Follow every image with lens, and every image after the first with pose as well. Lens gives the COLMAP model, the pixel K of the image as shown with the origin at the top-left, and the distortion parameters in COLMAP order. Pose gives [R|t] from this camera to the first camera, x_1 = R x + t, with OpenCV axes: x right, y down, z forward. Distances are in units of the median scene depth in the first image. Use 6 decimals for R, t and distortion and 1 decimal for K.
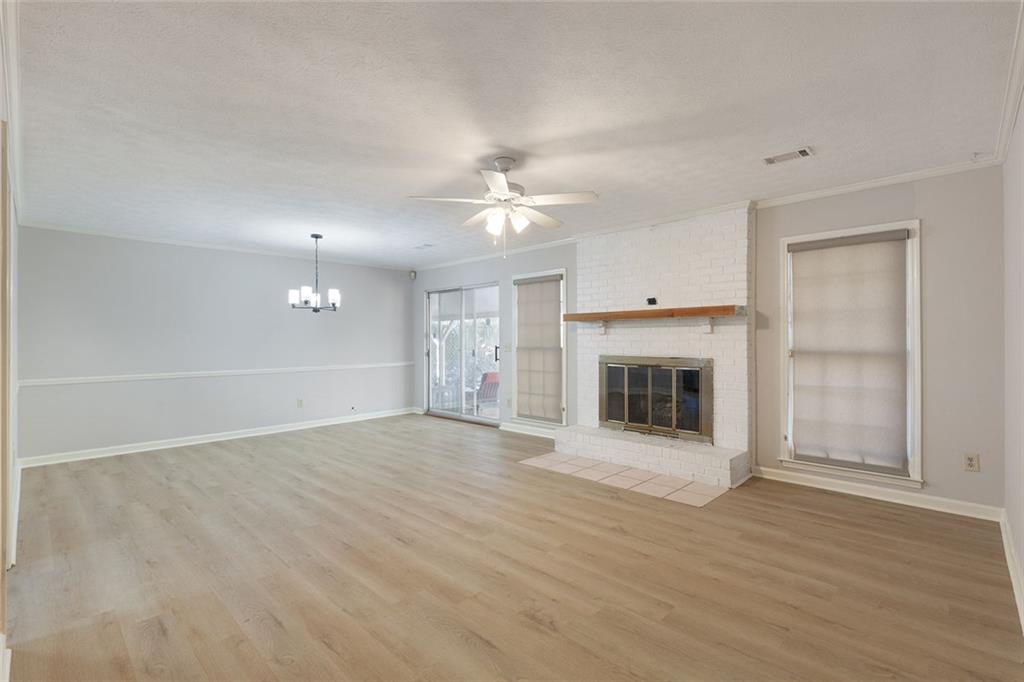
lens RADIAL K [[471.0, 0, 511.7], [0, 471.0, 335.3], [0, 0, 1]] dist [0.003470, -0.002076]
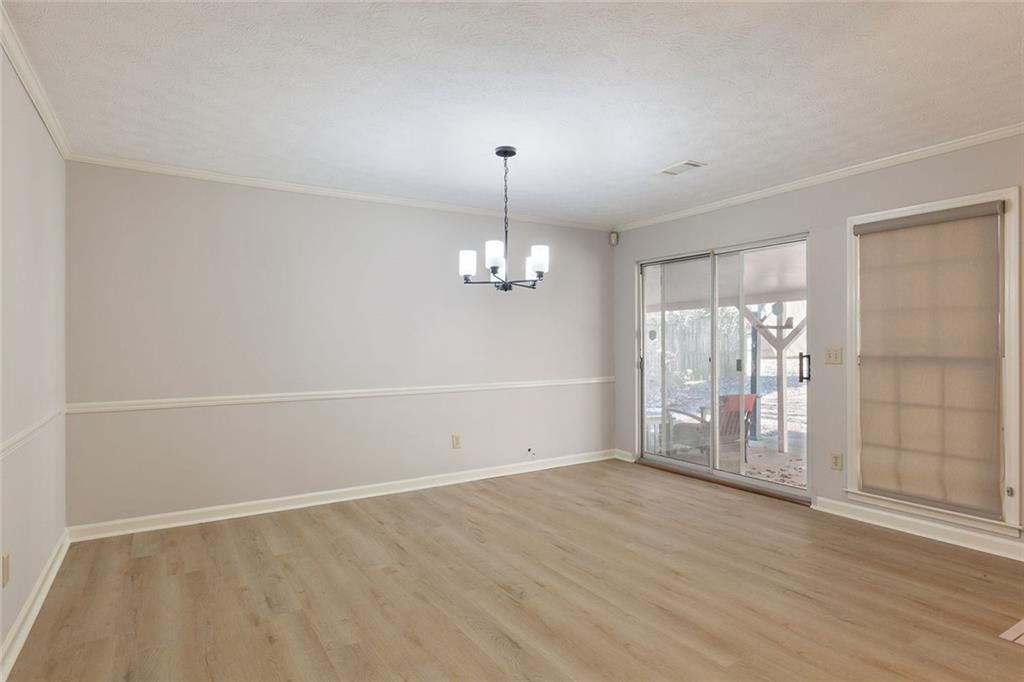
lens RADIAL K [[553.4, 0, 497.0], [0, 553.4, 337.6], [0, 0, 1]] dist [-0.004201, 0.000975]
pose [[0.967533, -0.000072, -0.252746, -0.229676], [0.000083, 1.000000, 0.000034, 0.005691], [0.252746, -0.000054, 0.967533, 0.328883]]
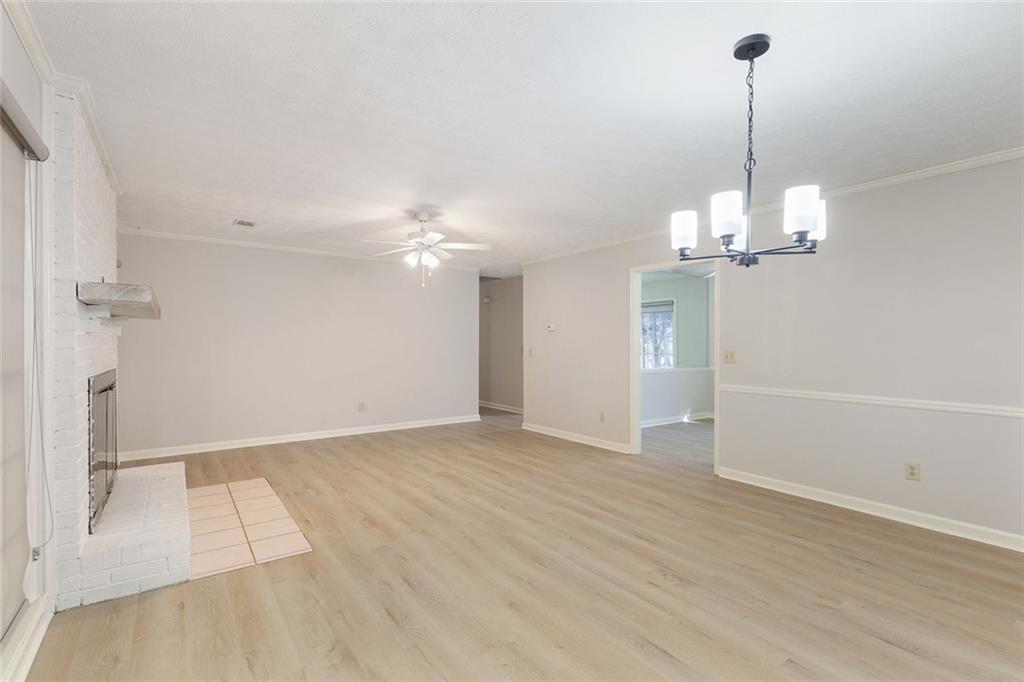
lens RADIAL K [[471.0, 0, 505.9], [0, 471.0, 344.2], [0, 0, 1]] dist [0.003470, -0.002076]
pose [[-0.983703, 0.003762, 0.179764, -0.261631], [0.001962, 0.999946, -0.010189, 0.013293], [-0.179793, -0.009670, -0.983657, 1.207297]]
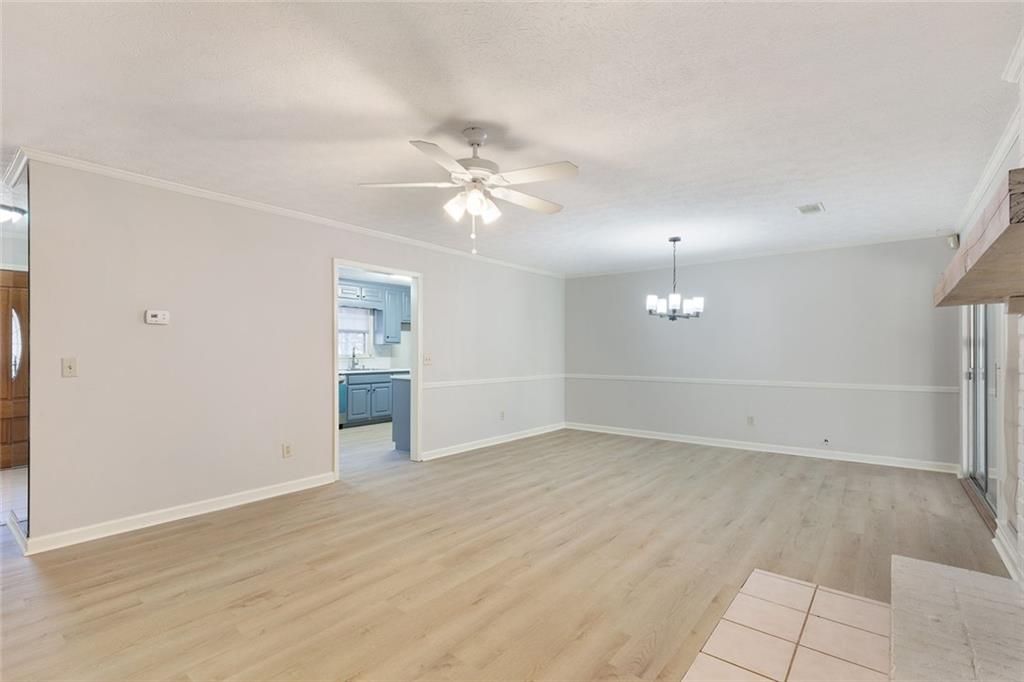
lens RADIAL K [[471.0, 0, 521.4], [0, 471.0, 345.7], [0, 0, 1]] dist [0.003470, -0.002076]
pose [[0.109072, -0.001841, -0.994032, 0.425698], [0.006054, 0.999981, -0.001188, 0.001061], [0.994015, -0.005888, 0.109081, 0.518476]]
